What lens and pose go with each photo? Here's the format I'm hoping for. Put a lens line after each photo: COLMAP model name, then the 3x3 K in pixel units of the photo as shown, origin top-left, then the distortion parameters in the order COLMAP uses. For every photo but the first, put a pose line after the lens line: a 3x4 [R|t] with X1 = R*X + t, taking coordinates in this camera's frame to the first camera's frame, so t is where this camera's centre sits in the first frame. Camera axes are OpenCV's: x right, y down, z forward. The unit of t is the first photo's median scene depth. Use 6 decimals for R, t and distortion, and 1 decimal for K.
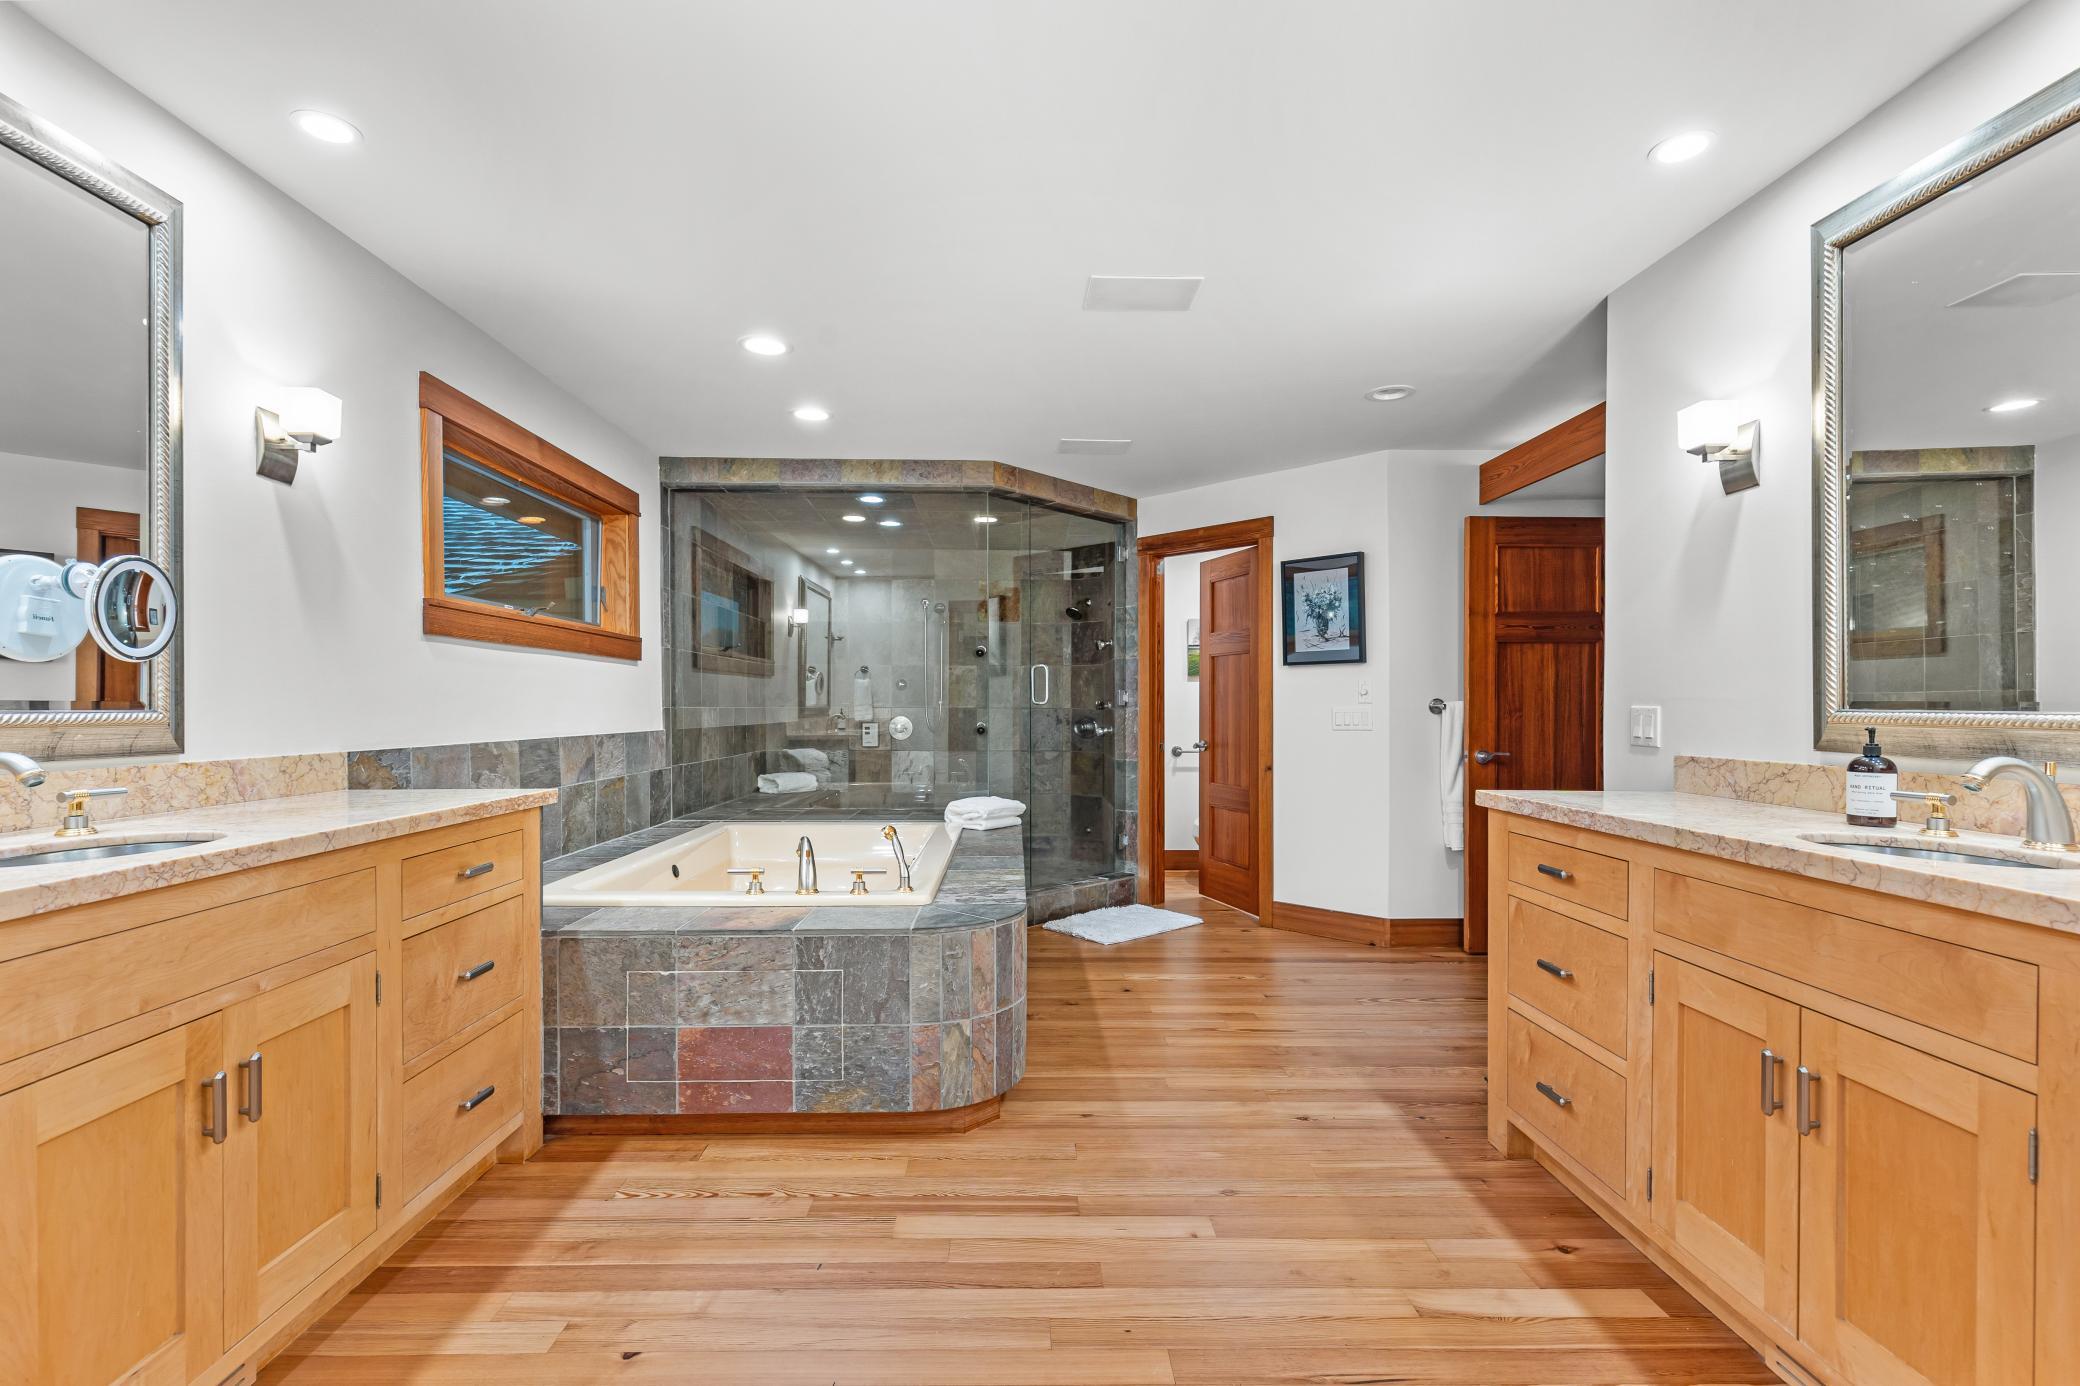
lens RADIAL K [[942.0, 0, 1039.2], [0, 942.0, 708.5], [0, 0, 1]] dist [0.001785, 0.000010]
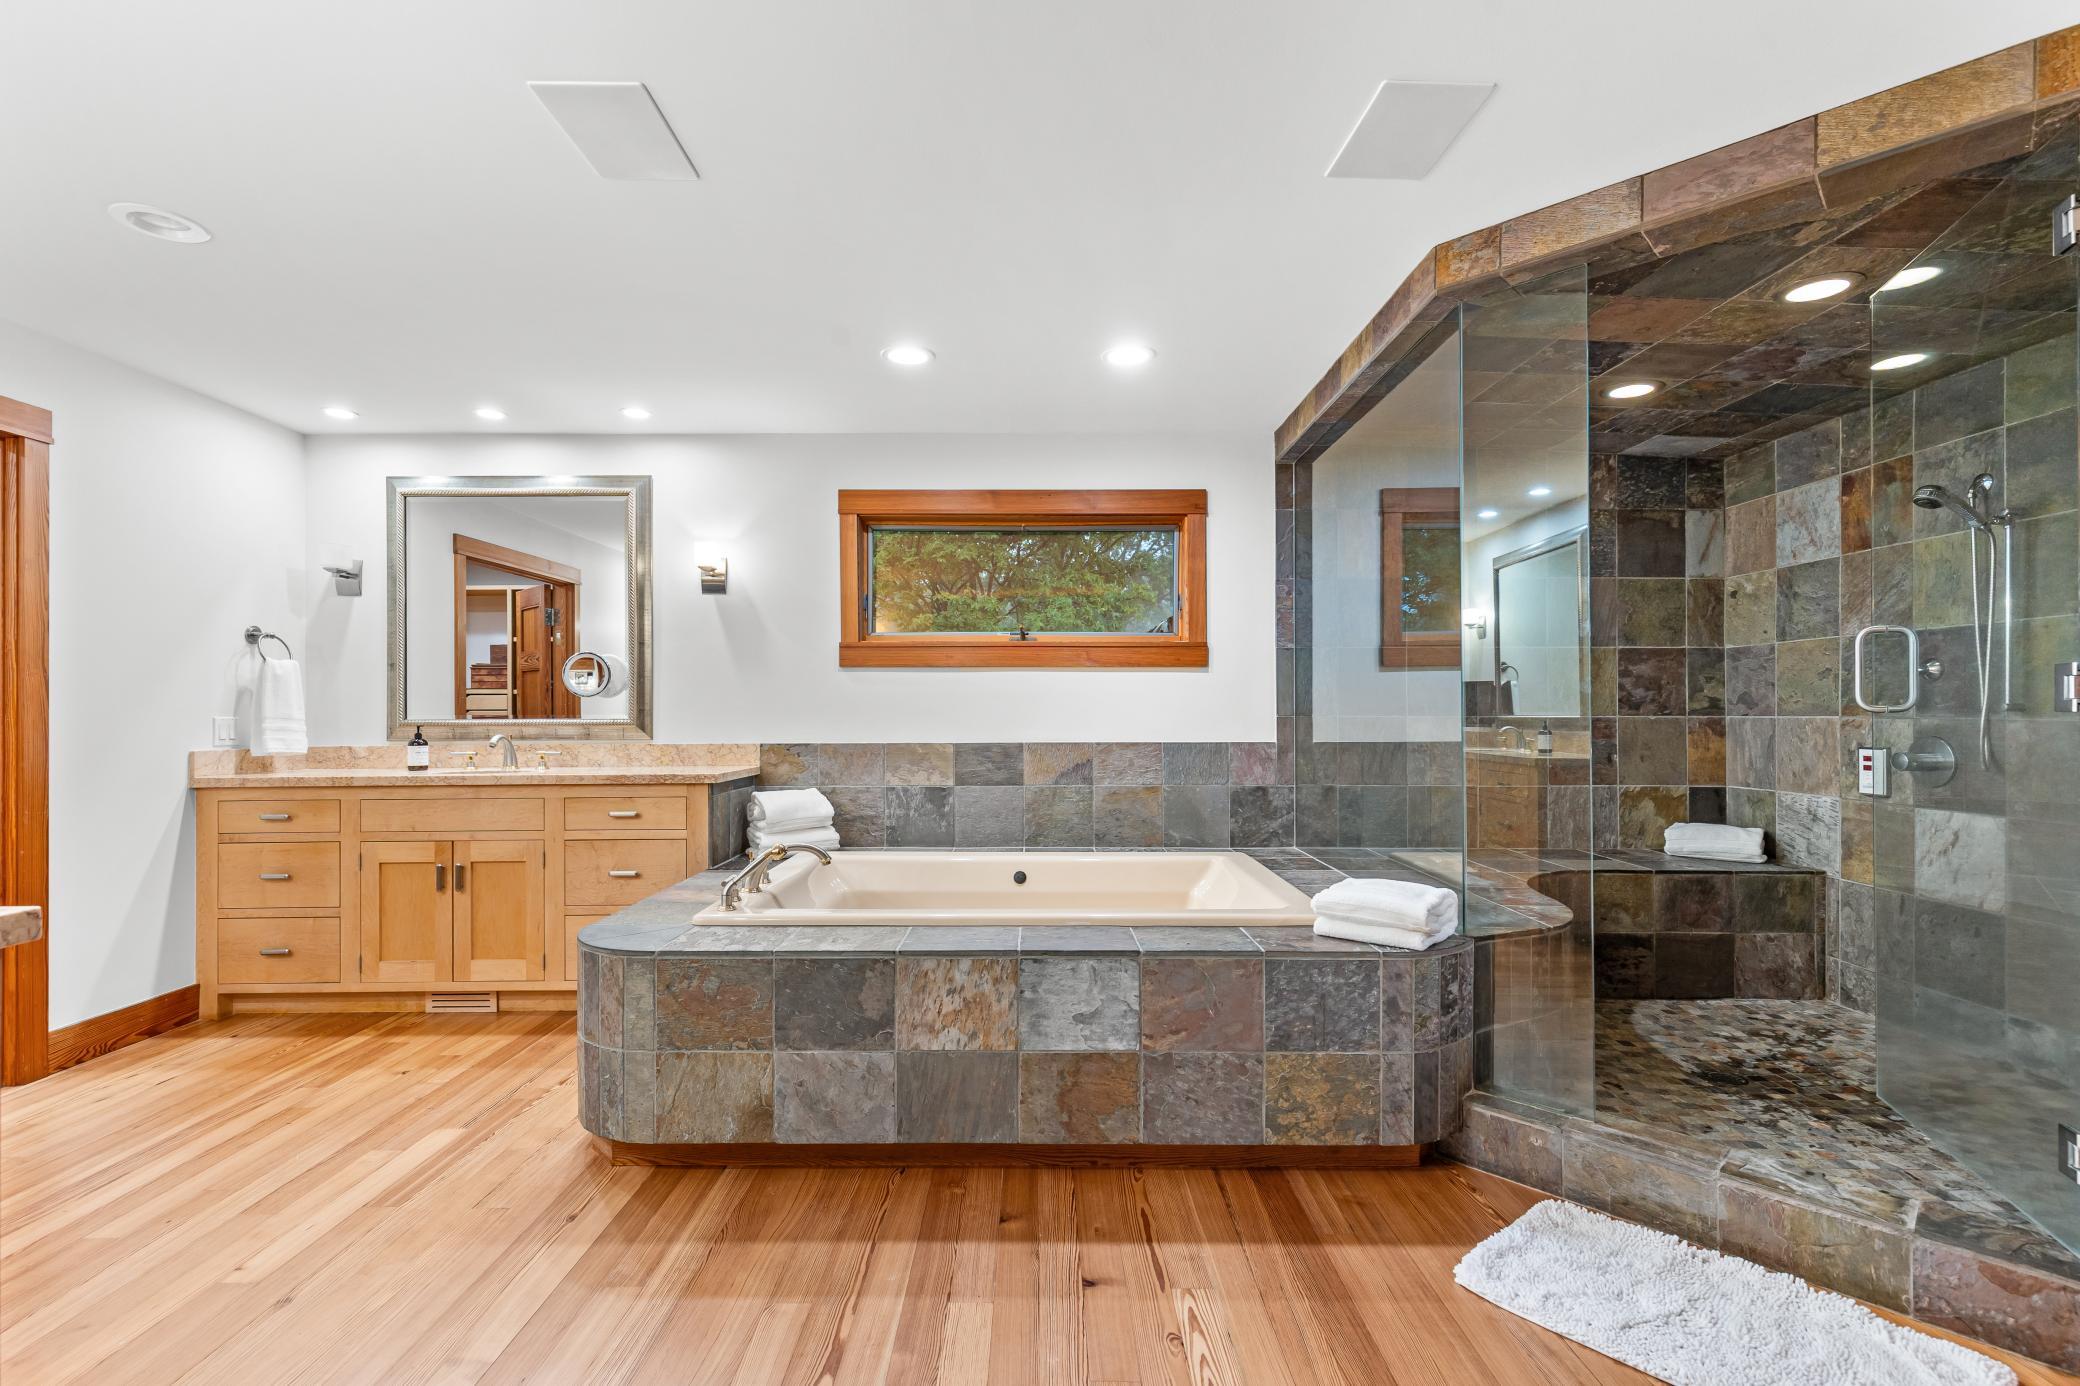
lens RADIAL K [[942.0, 0, 1039.2], [0, 942.0, 708.5], [0, 0, 1]] dist [0.001785, 0.000010]
pose [[-0.023613, -0.001888, -0.999719, 0.803040], [-0.000079, 0.999998, -0.001886, -0.011258], [0.999721, 0.000034, -0.023613, 1.324158]]
